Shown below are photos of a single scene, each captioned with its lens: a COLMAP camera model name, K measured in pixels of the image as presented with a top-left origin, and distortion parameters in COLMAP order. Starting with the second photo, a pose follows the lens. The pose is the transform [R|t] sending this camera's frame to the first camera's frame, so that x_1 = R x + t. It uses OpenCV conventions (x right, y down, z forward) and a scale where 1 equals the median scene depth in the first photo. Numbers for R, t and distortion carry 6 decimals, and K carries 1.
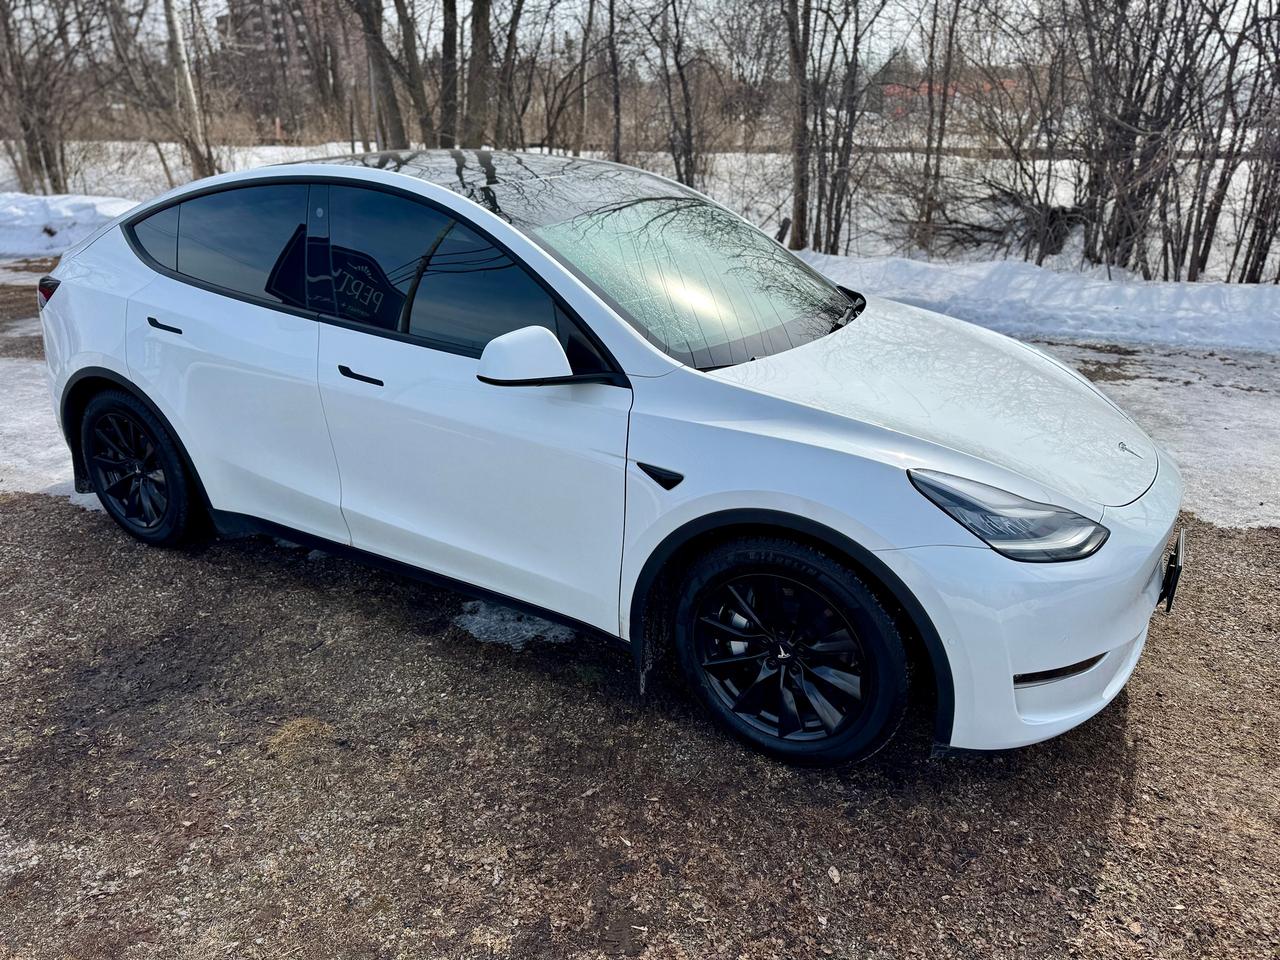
lens RADIAL K [[880.2, 0, 631.4], [0, 880.2, 482.3], [0, 0, 1]] dist [0.021672, -0.021370]
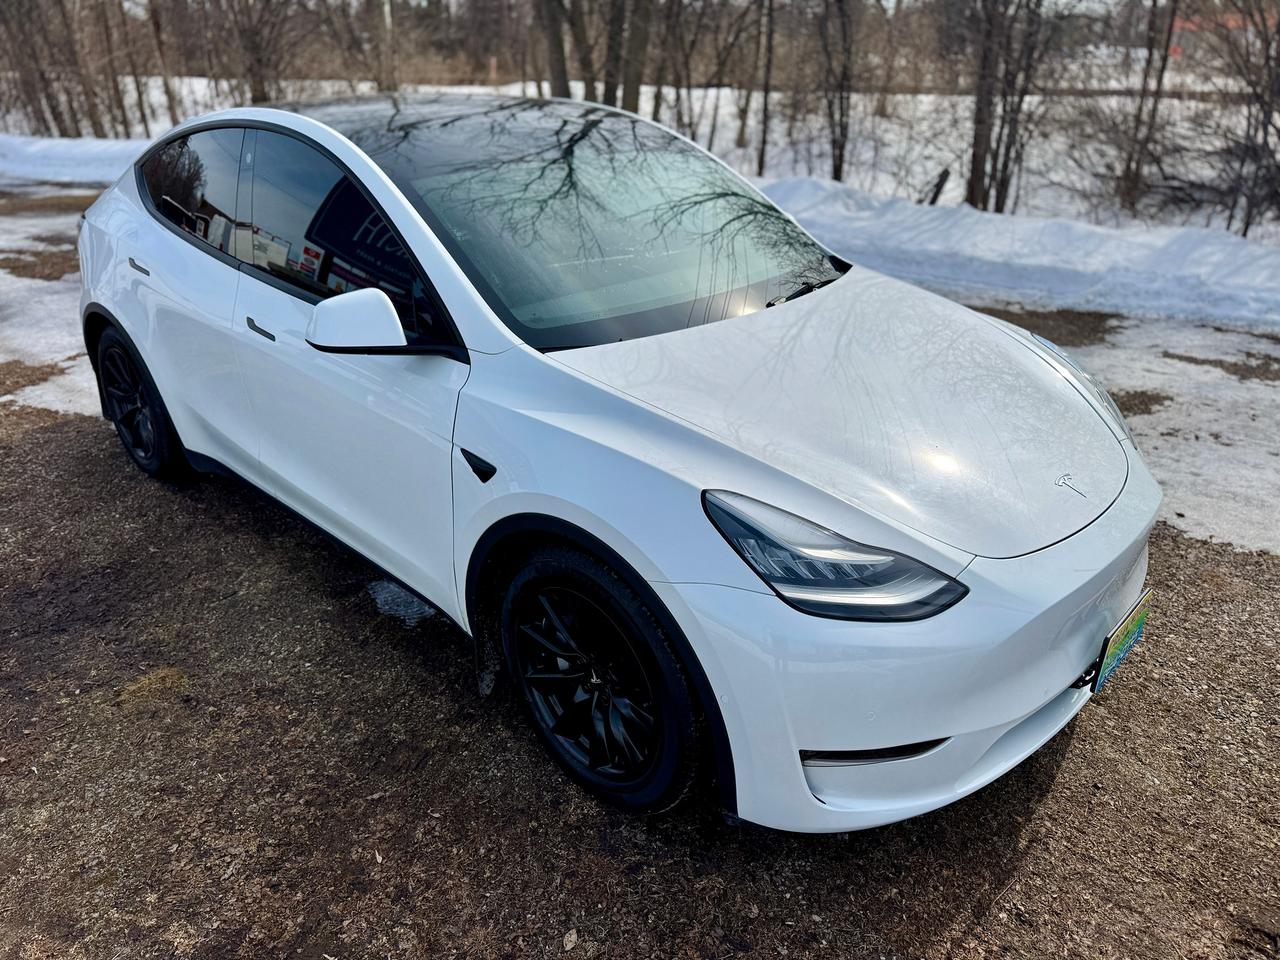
lens RADIAL K [[884.6, 0, 640.0], [0, 884.6, 480.0], [0, 0, 1]] dist [0.017313, -0.018957]
pose [[0.973834, 0.096032, -0.205974, 0.341616], [-0.084791, 0.994421, 0.062744, -0.056189], [0.210851, -0.043638, 0.976544, 0.136250]]
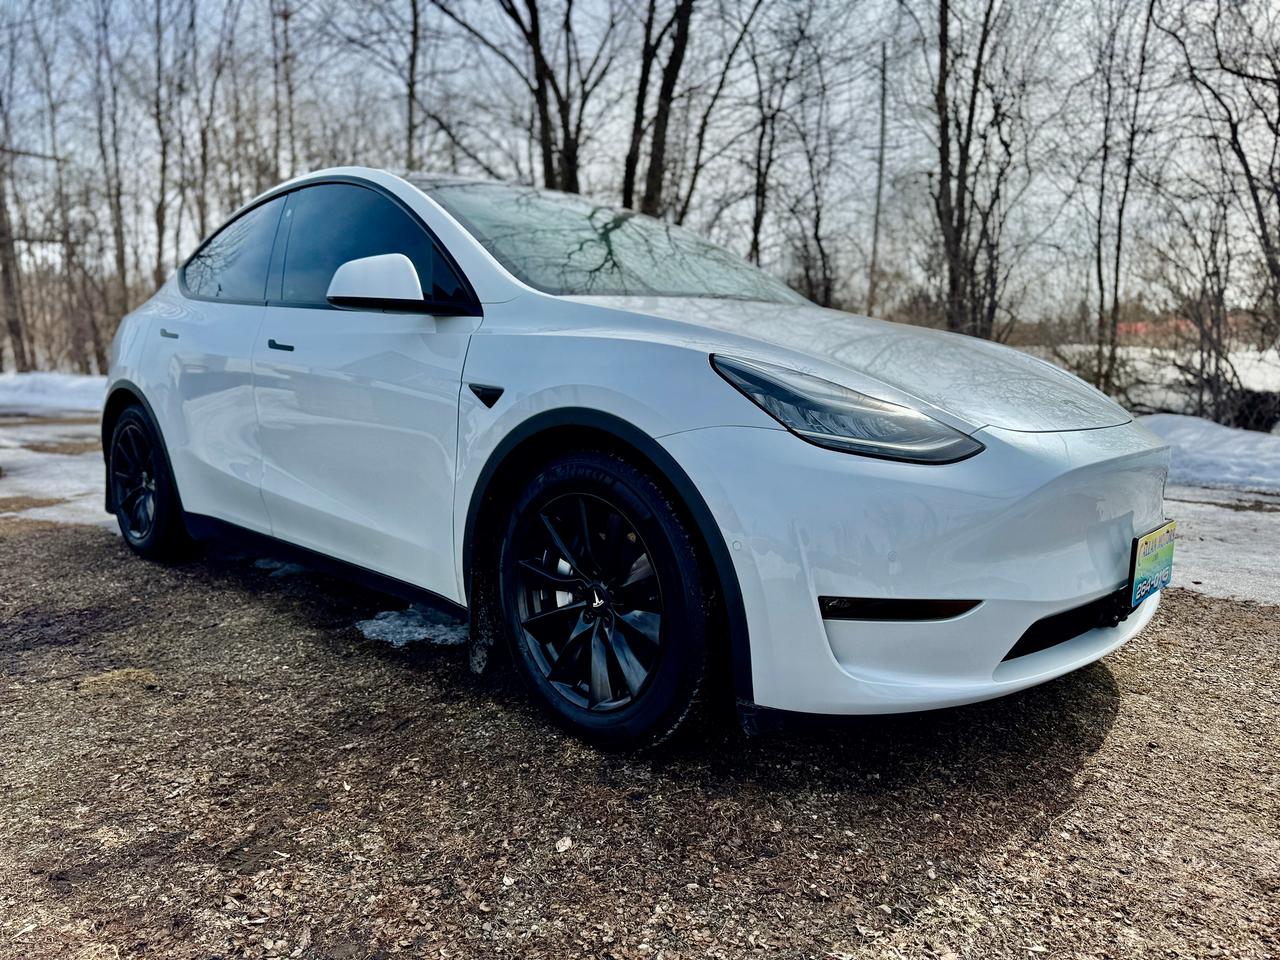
lens RADIAL K [[884.6, 0, 640.0], [0, 884.6, 480.0], [0, 0, 1]] dist [0.017313, -0.018957]
pose [[0.973899, 0.039819, -0.223463, 0.353145], [-0.093402, 0.967582, -0.234650, 0.247639], [0.206875, 0.249398, 0.946046, 0.173760]]
